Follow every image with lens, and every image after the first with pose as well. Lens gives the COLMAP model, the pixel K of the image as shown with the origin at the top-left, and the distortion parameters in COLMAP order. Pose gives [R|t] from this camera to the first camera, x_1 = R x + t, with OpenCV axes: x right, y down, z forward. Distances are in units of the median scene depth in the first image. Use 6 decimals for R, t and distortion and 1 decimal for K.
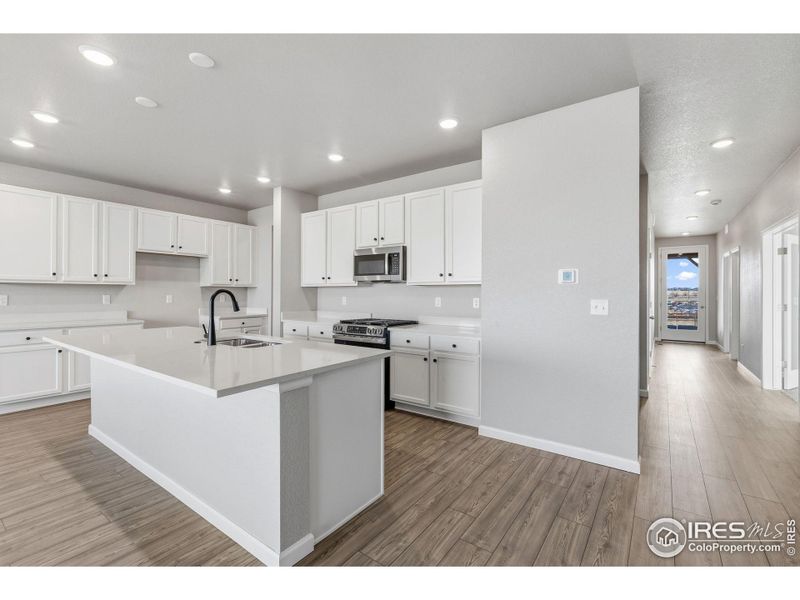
lens RADIAL K [[358.2, 0, 407.0], [0, 358.2, 292.7], [0, 0, 1]] dist [0.001463, -0.001010]
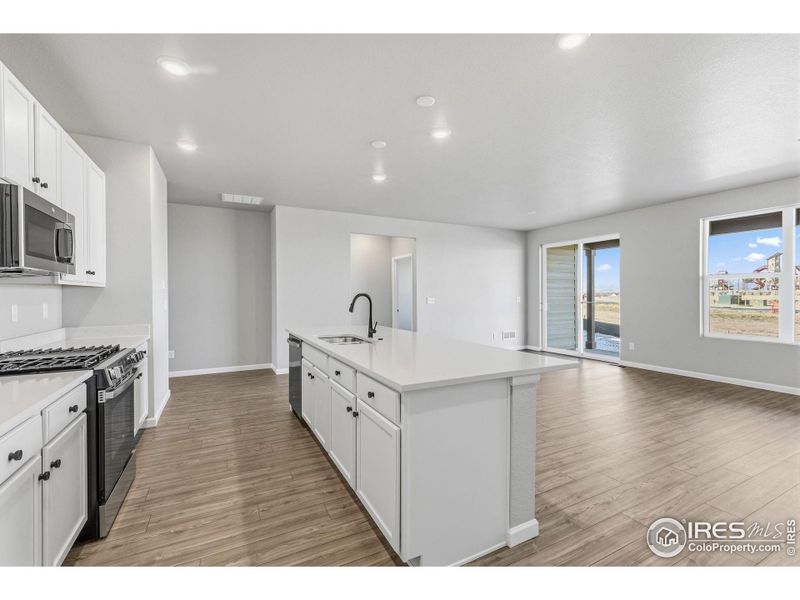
lens RADIAL K [[358.2, 0, 397.6], [0, 358.2, 297.6], [0, 0, 1]] dist [0.001463, -0.001010]
pose [[-0.883045, -0.001923, 0.469284, -0.864315], [0.000774, 0.999984, 0.005553, -0.000625], [-0.469288, 0.005267, -0.883030, 1.458360]]
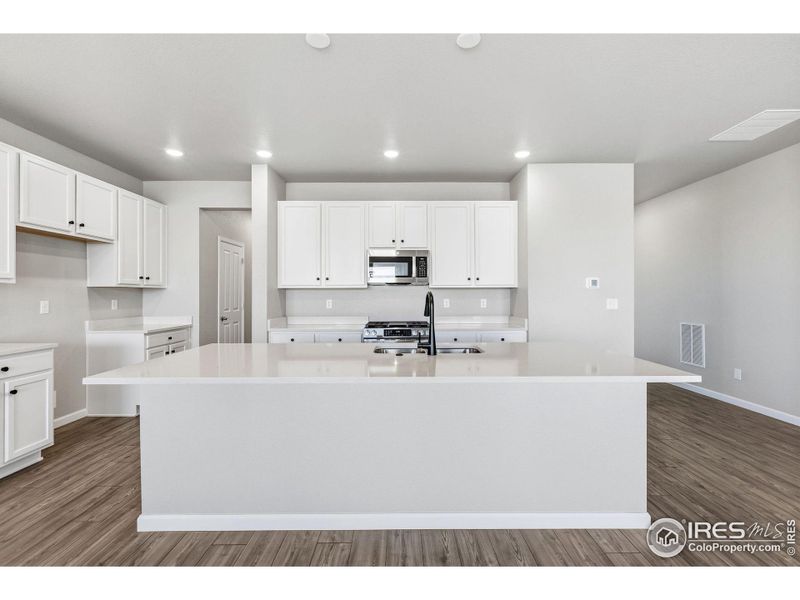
lens RADIAL K [[358.2, 0, 399.6], [0, 358.2, 292.7], [0, 0, 1]] dist [0.001463, -0.001010]
pose [[0.814156, -0.001381, 0.580645, -0.792598], [0.003669, 0.999989, -0.002767, -0.003803], [-0.580635, 0.004384, 0.814152, 0.225454]]
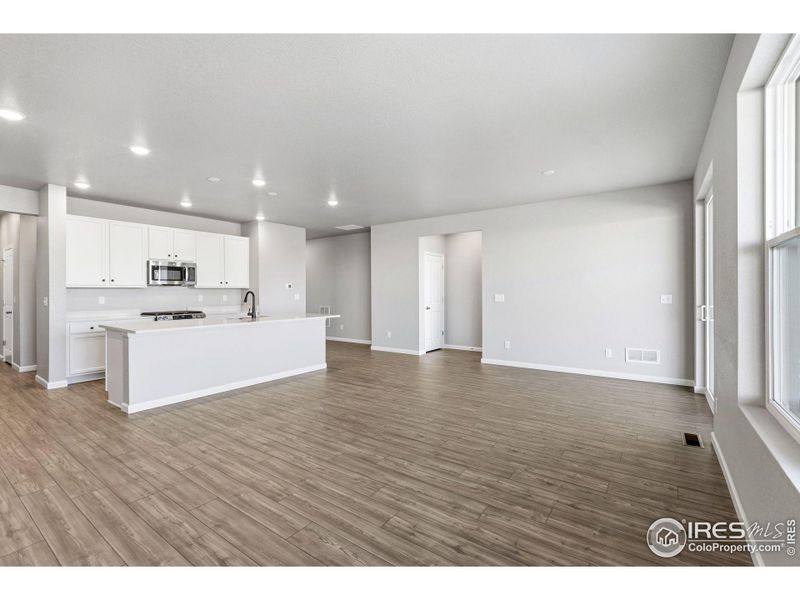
lens RADIAL K [[358.2, 0, 399.4], [0, 358.2, 295.5], [0, 0, 1]] dist [0.001463, -0.001010]
pose [[0.007720, -0.012241, 0.999895, -1.841075], [0.000611, 0.999925, 0.012237, -0.006751], [-0.999970, 0.000516, 0.007727, 0.092325]]
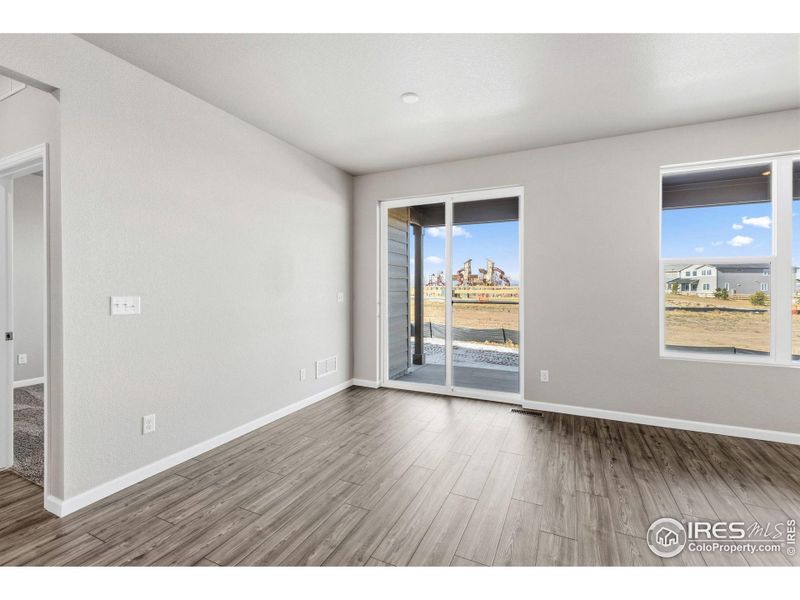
lens RADIAL K [[358.2, 0, 407.4], [0, 358.2, 292.1], [0, 0, 1]] dist [0.001463, -0.001010]
pose [[-0.982814, -0.003458, -0.184566, -0.472953], [-0.004780, 0.999966, 0.006723, -0.002791], [0.184536, 0.007489, -0.982797, 0.341410]]
